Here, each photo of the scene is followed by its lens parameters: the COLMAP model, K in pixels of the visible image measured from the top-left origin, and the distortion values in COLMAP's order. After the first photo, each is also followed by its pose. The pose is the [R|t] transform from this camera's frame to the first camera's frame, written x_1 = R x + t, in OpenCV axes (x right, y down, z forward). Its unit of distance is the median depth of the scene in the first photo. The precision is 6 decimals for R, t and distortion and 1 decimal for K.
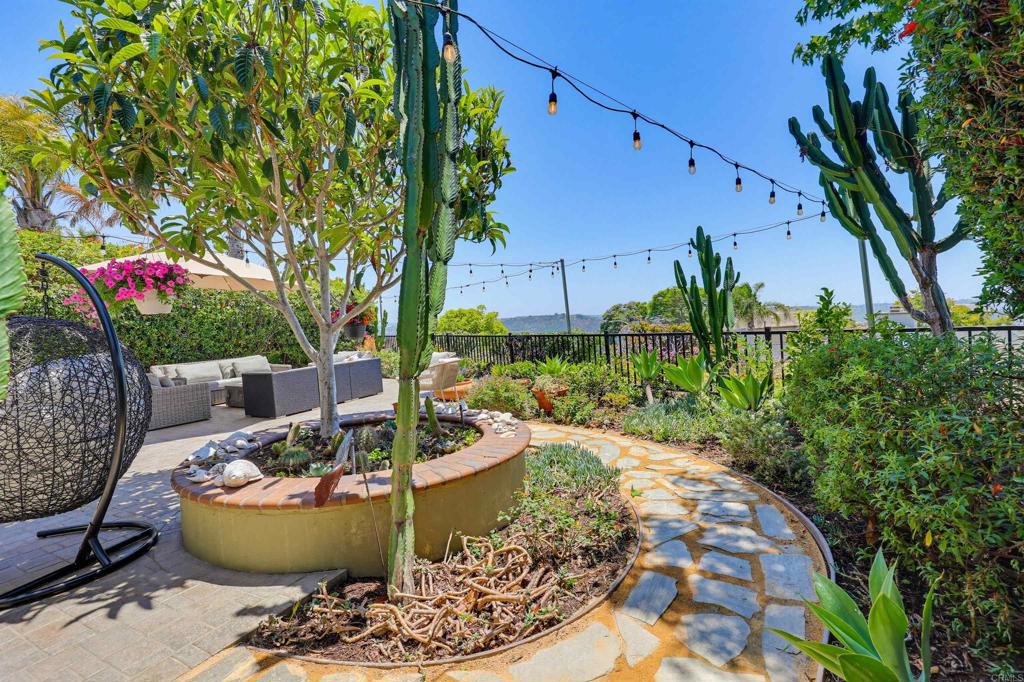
lens RADIAL K [[469.0, 0, 513.3], [0, 469.0, 340.3], [0, 0, 1]] dist [-0.000895, -0.000613]
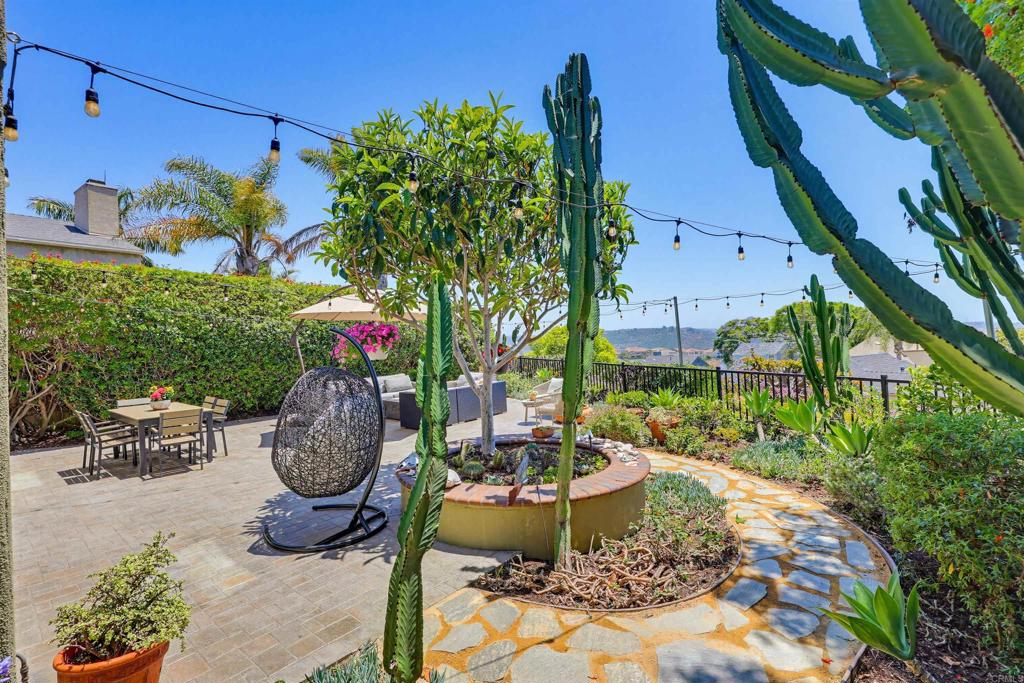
lens RADIAL K [[469.0, 0, 513.3], [0, 469.0, 340.8], [0, 0, 1]] dist [-0.000895, -0.000613]
pose [[0.975543, 0.019056, -0.218980, -0.065397], [-0.025487, 0.999322, -0.026581, -0.110367], [0.218325, 0.031512, 0.975367, -0.390121]]
